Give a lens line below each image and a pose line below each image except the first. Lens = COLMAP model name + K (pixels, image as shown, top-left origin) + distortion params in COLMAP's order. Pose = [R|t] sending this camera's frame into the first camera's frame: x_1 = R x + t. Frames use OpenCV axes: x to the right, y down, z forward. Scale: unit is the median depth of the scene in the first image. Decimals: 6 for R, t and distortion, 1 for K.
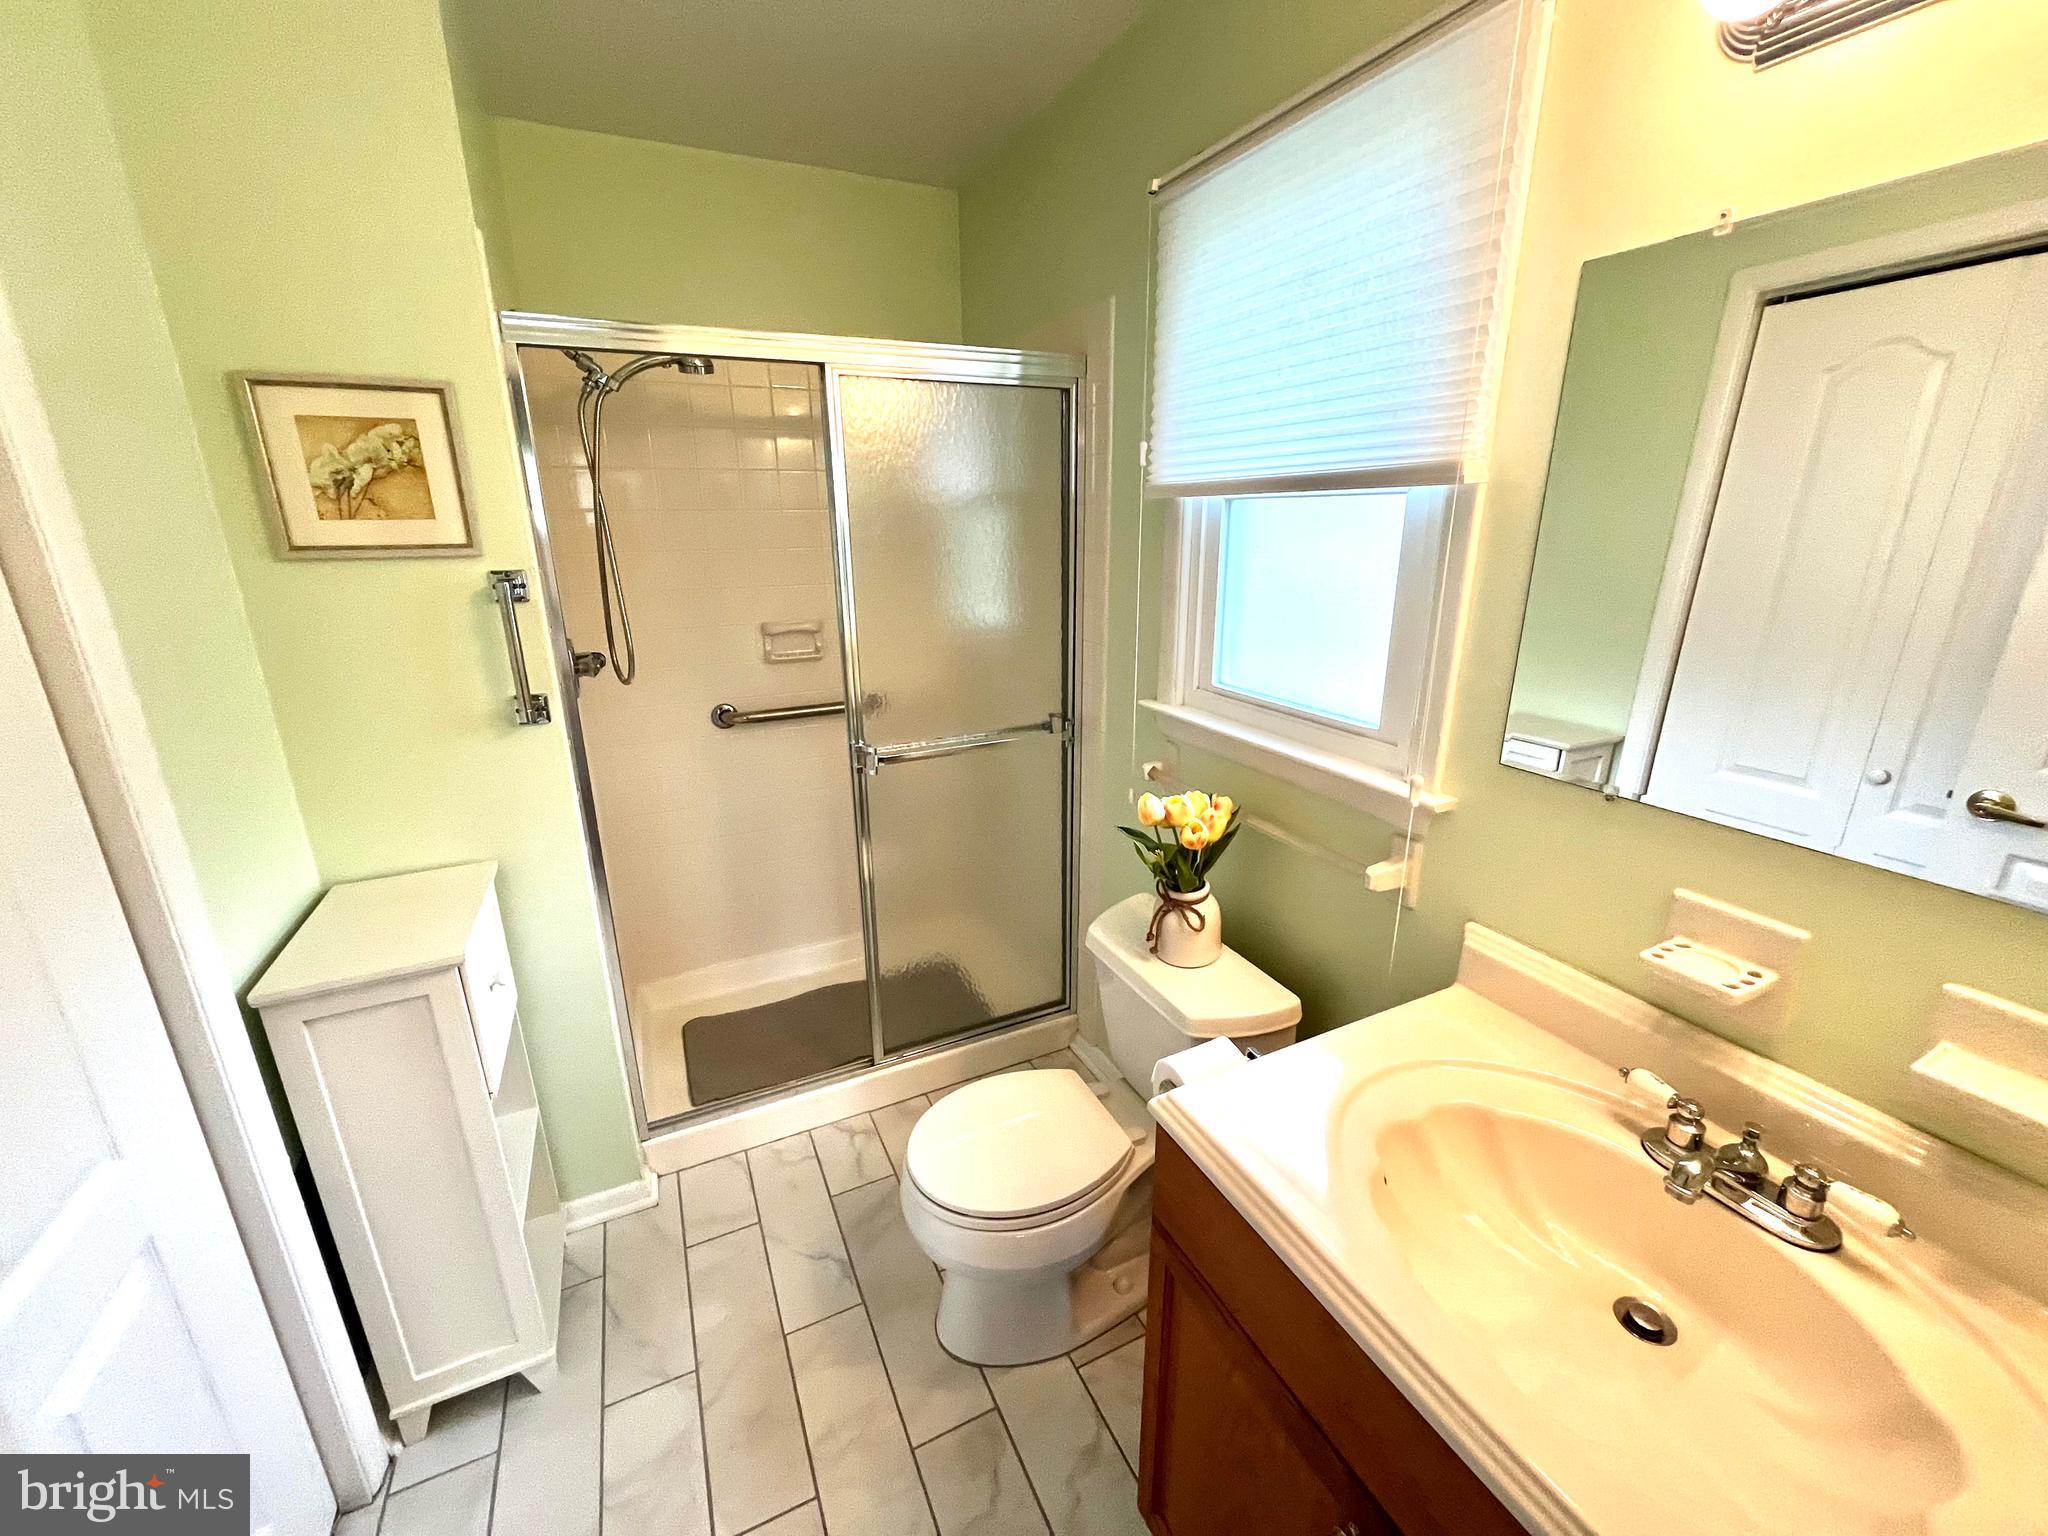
lens RADIAL K [[821.1, 0, 1028.9], [0, 821.1, 763.1], [0, 0, 1]] dist [-0.003036, 0.000519]
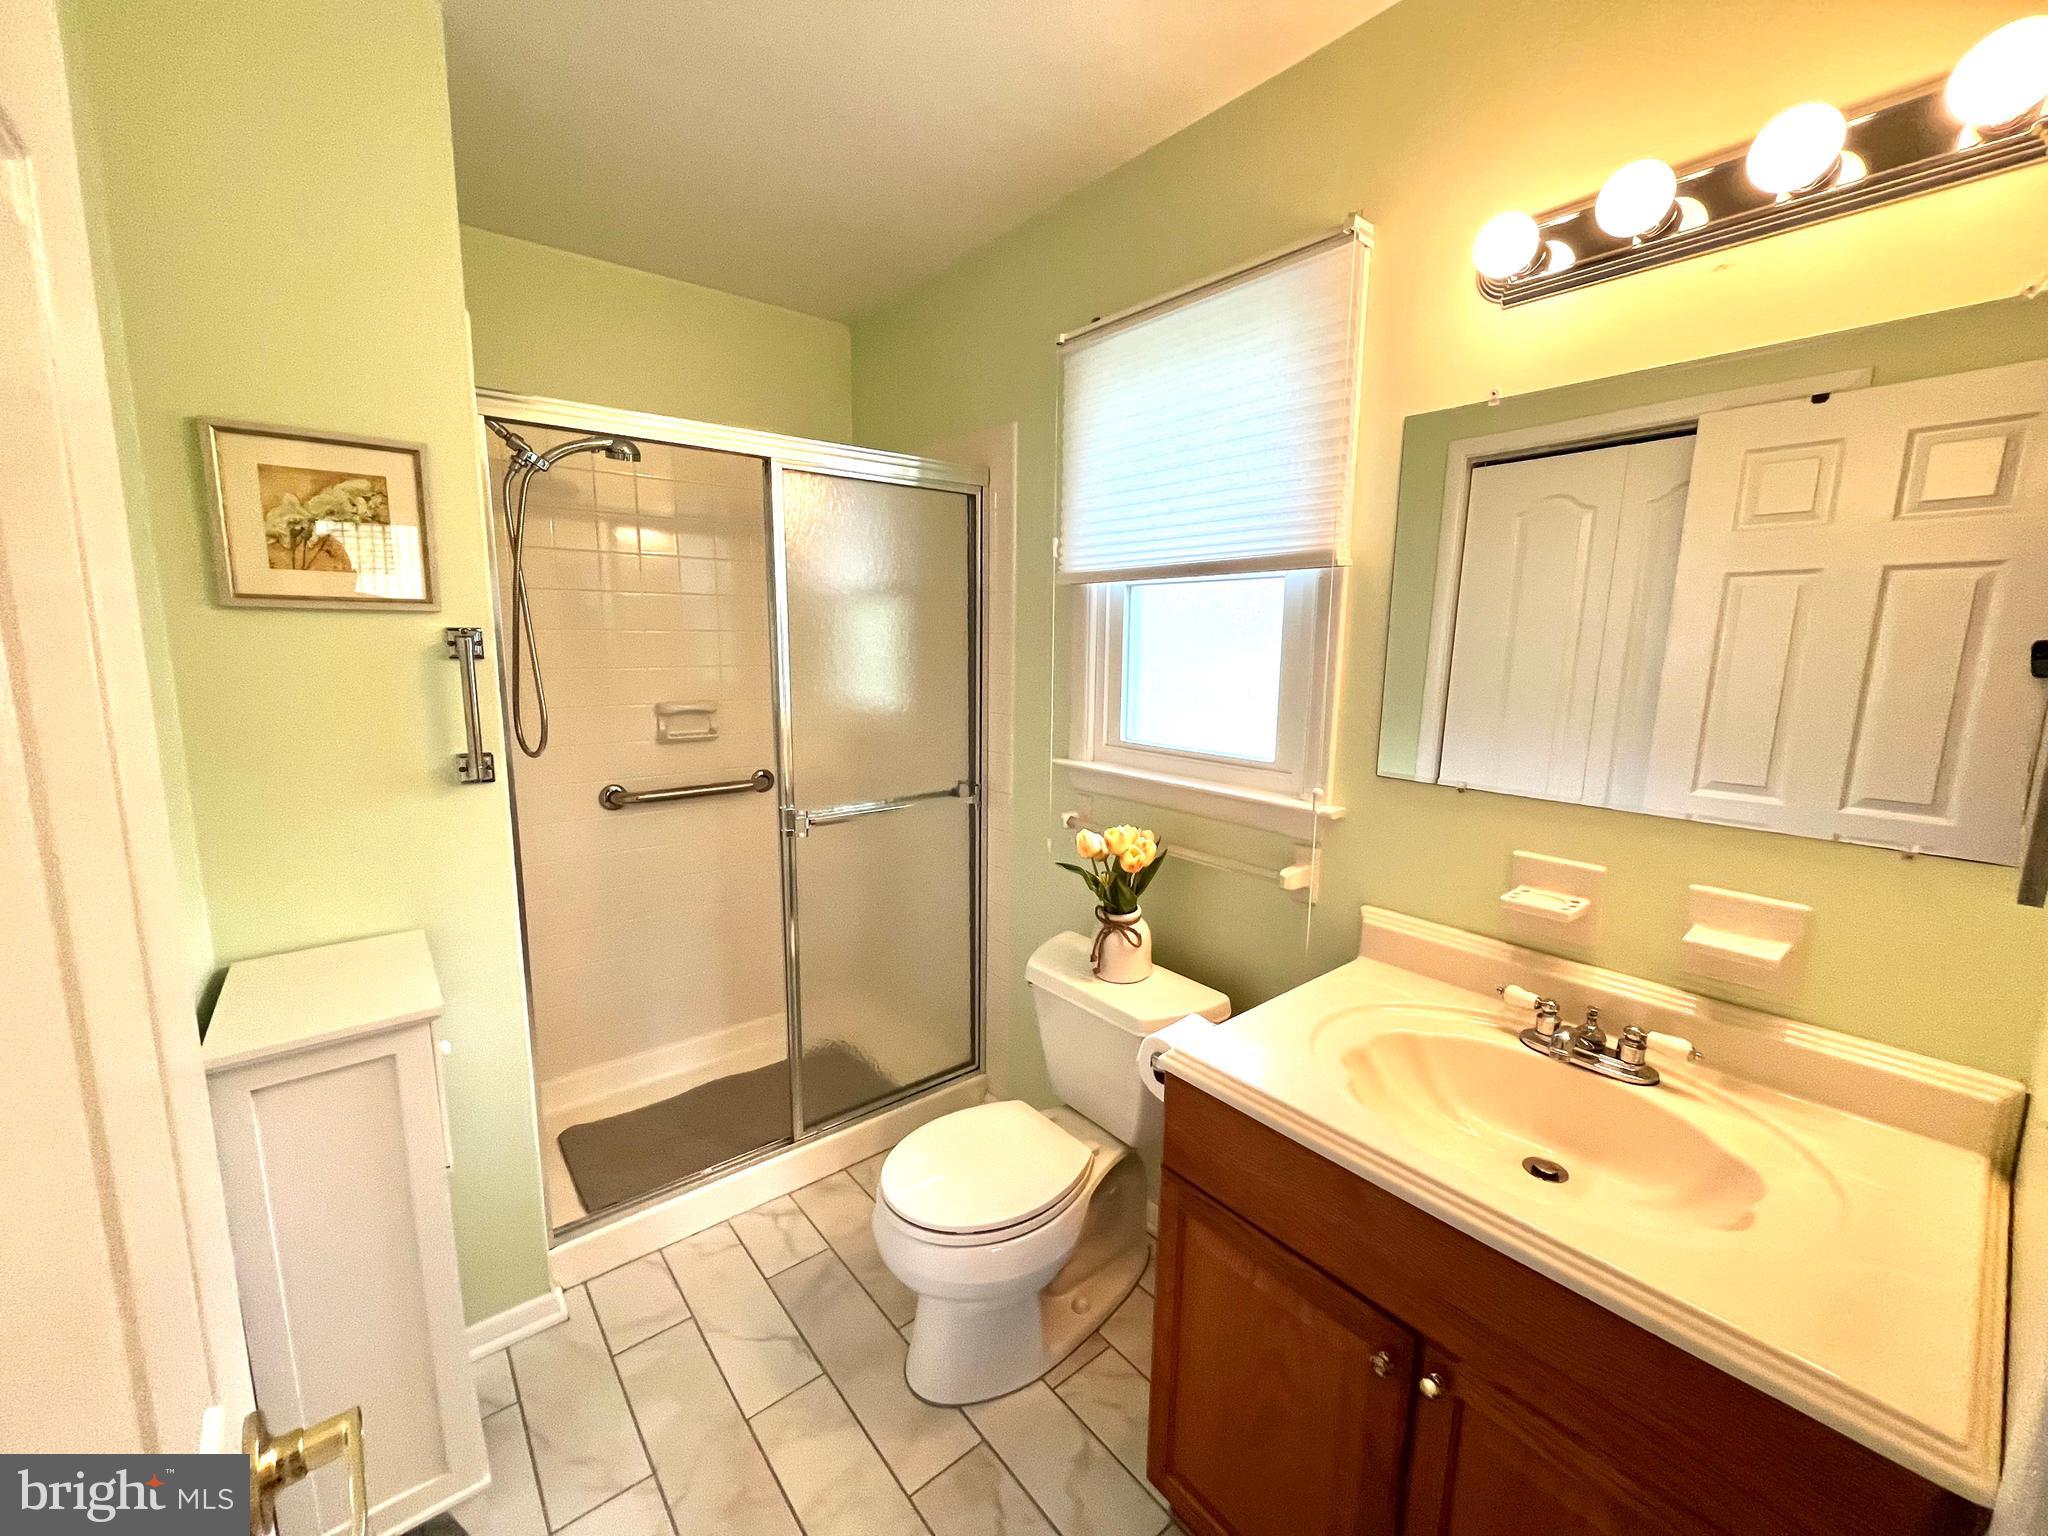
lens RADIAL K [[822.6, 0, 1026.9], [0, 822.6, 765.1], [0, 0, 1]] dist [-0.003475, -0.000103]
pose [[0.971900, -0.018847, 0.234637, -0.204652], [0.050646, 0.990187, -0.130250, 0.095288], [-0.229880, 0.138474, 0.963317, -0.098351]]
